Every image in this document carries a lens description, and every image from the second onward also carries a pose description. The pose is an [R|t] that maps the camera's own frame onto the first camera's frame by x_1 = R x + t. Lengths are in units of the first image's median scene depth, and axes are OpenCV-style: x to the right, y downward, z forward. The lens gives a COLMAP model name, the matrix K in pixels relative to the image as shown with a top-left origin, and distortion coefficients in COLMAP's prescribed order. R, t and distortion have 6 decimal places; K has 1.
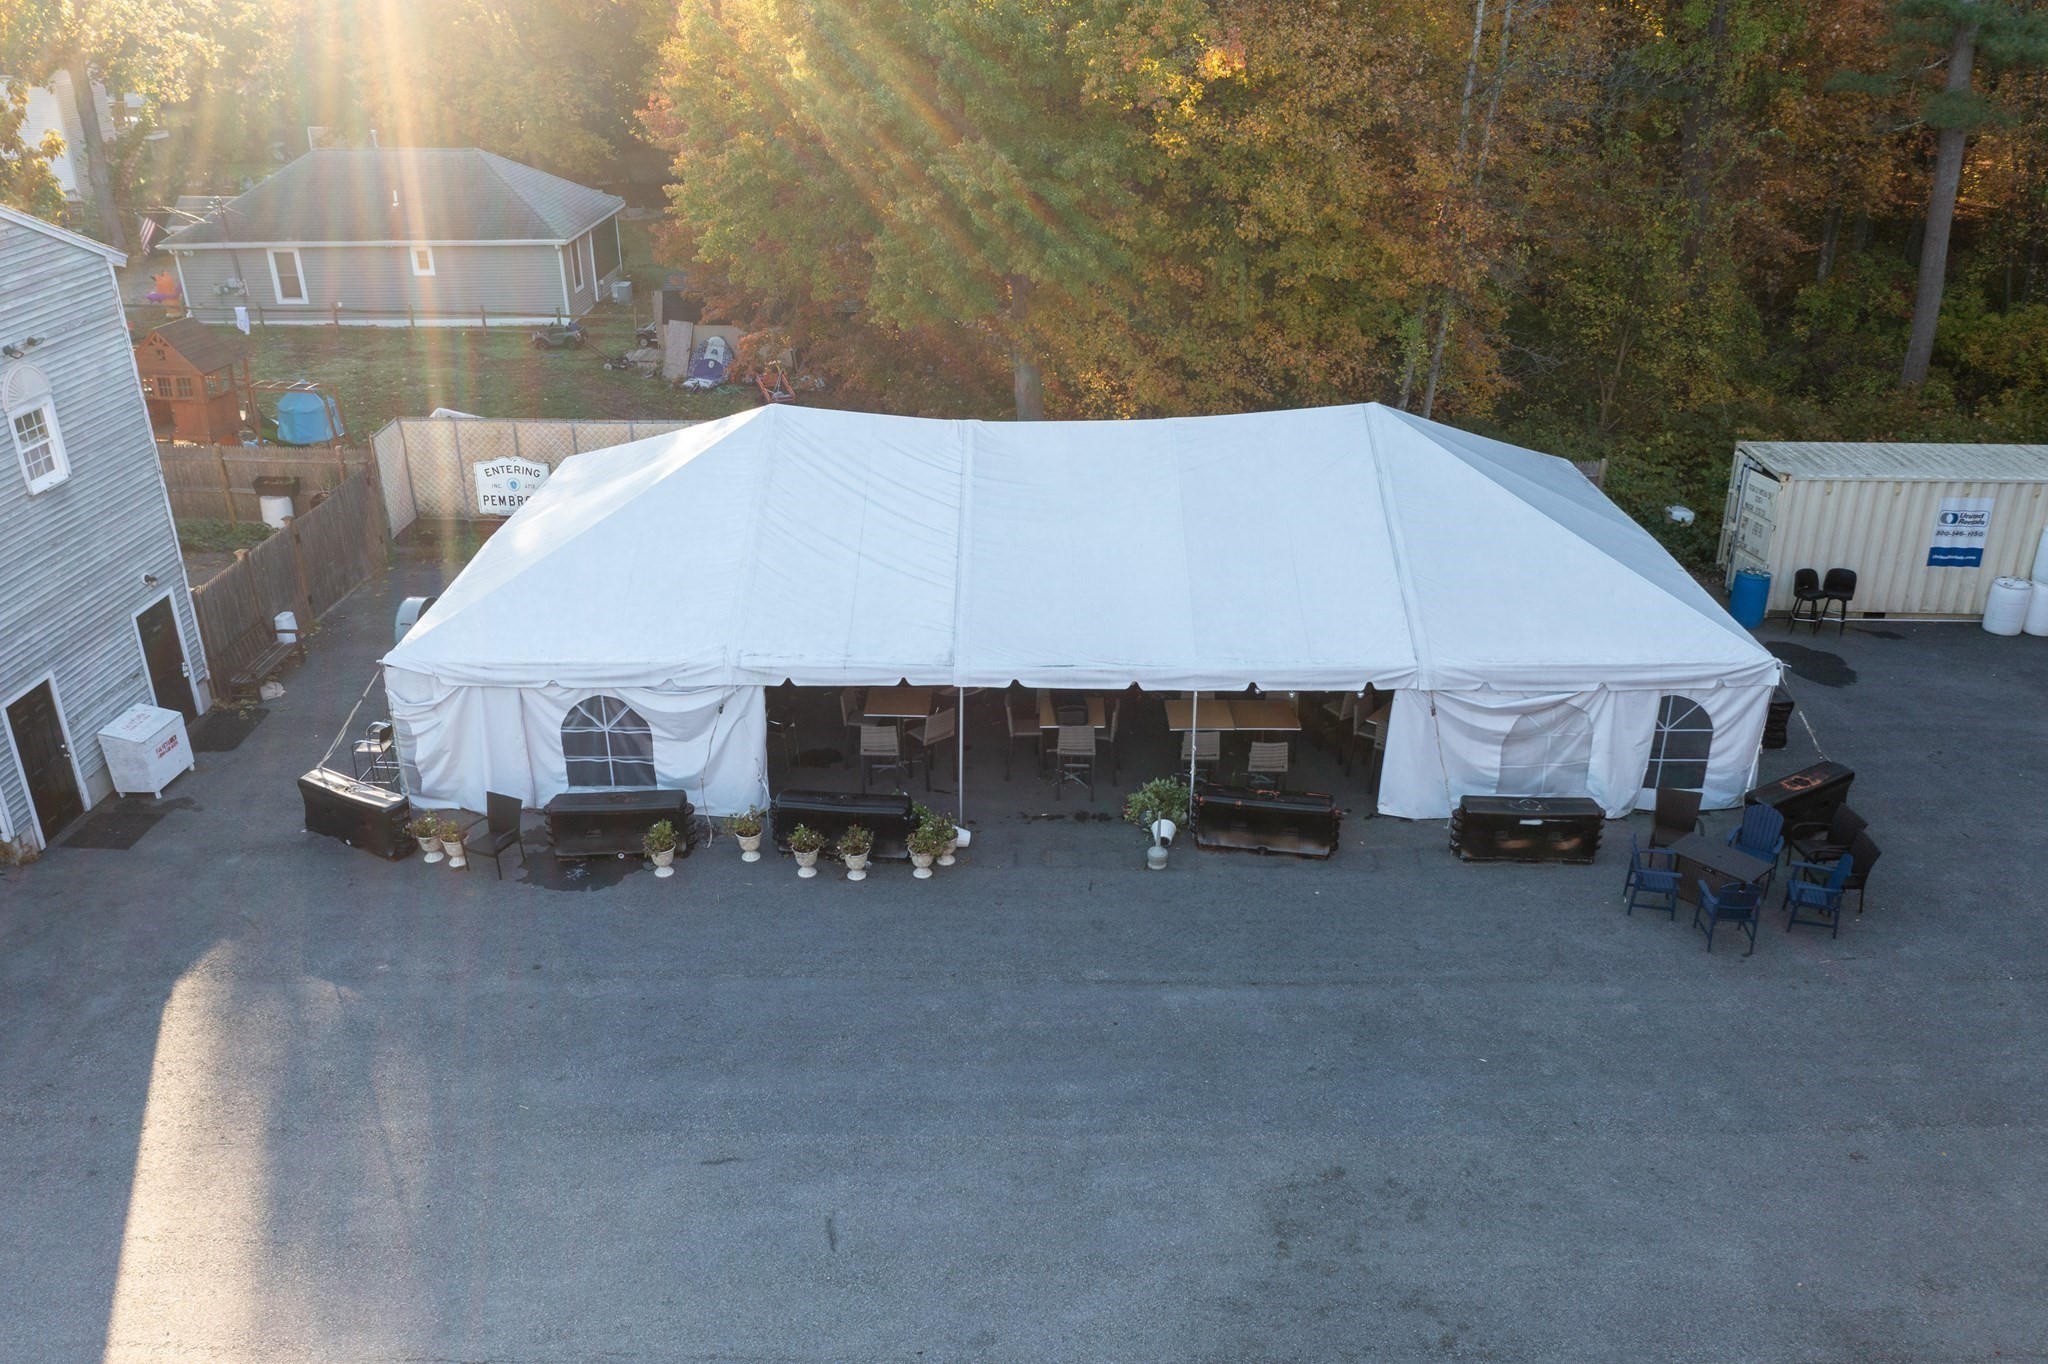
lens RADIAL K [[1609.3, 0, 1024.0], [0, 1609.3, 682.0], [0, 0, 1]] dist [-0.002097, -0.000604]
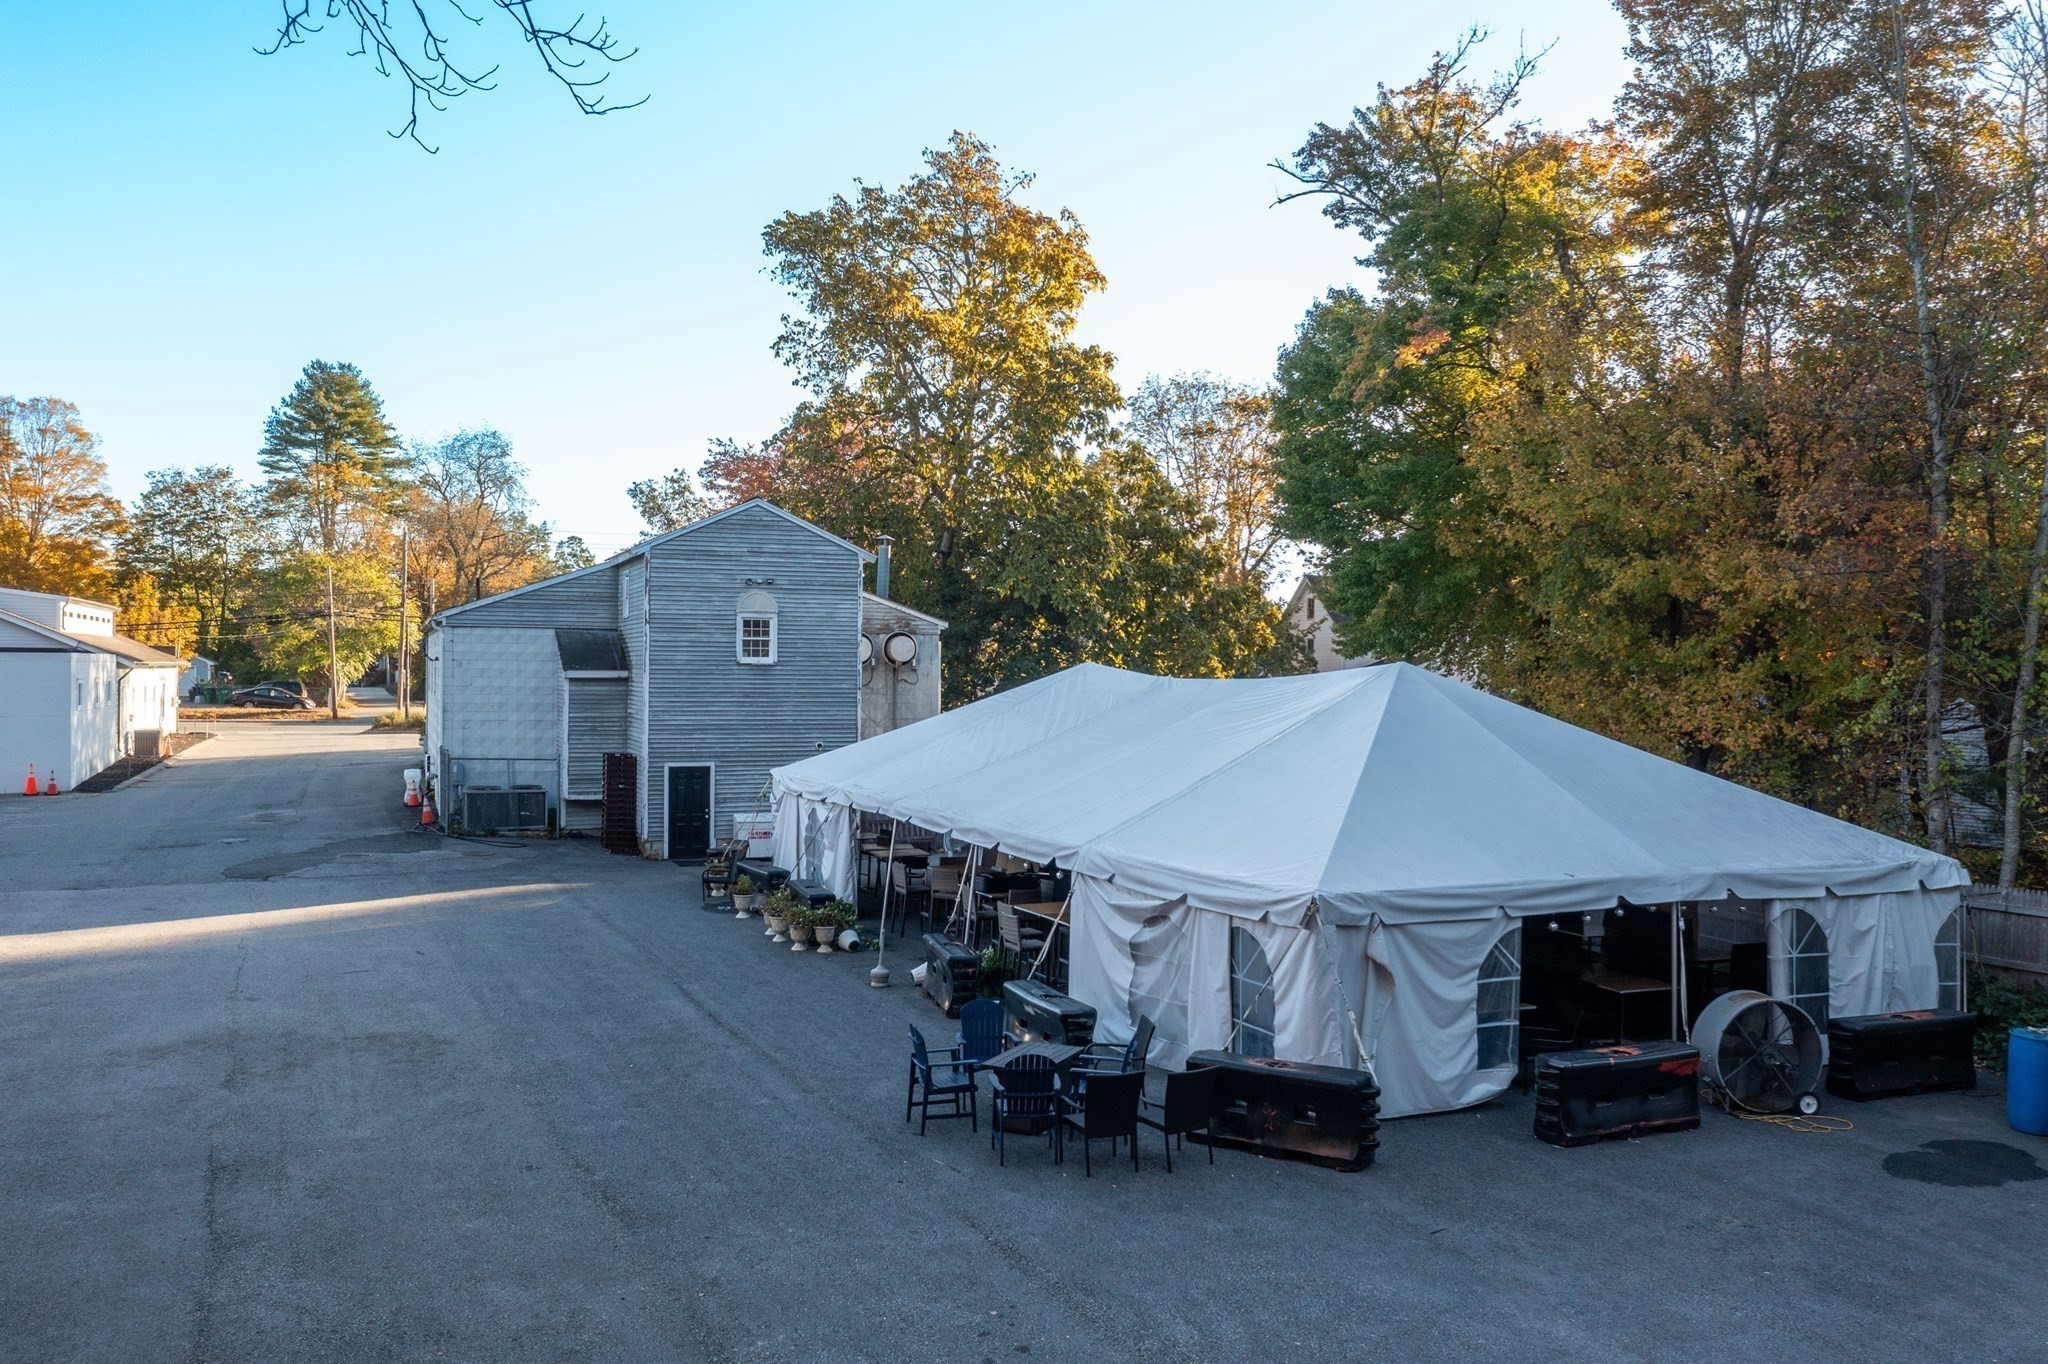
lens RADIAL K [[1623.3, 0, 1017.5], [0, 1623.3, 678.7], [0, 0, 1]] dist [-0.025029, 0.069632]
pose [[0.411709, 0.009450, -0.911266, 1.081749], [-0.392711, 0.904178, -0.168050, 0.074344], [0.822359, 0.427052, 0.375969, 0.585653]]
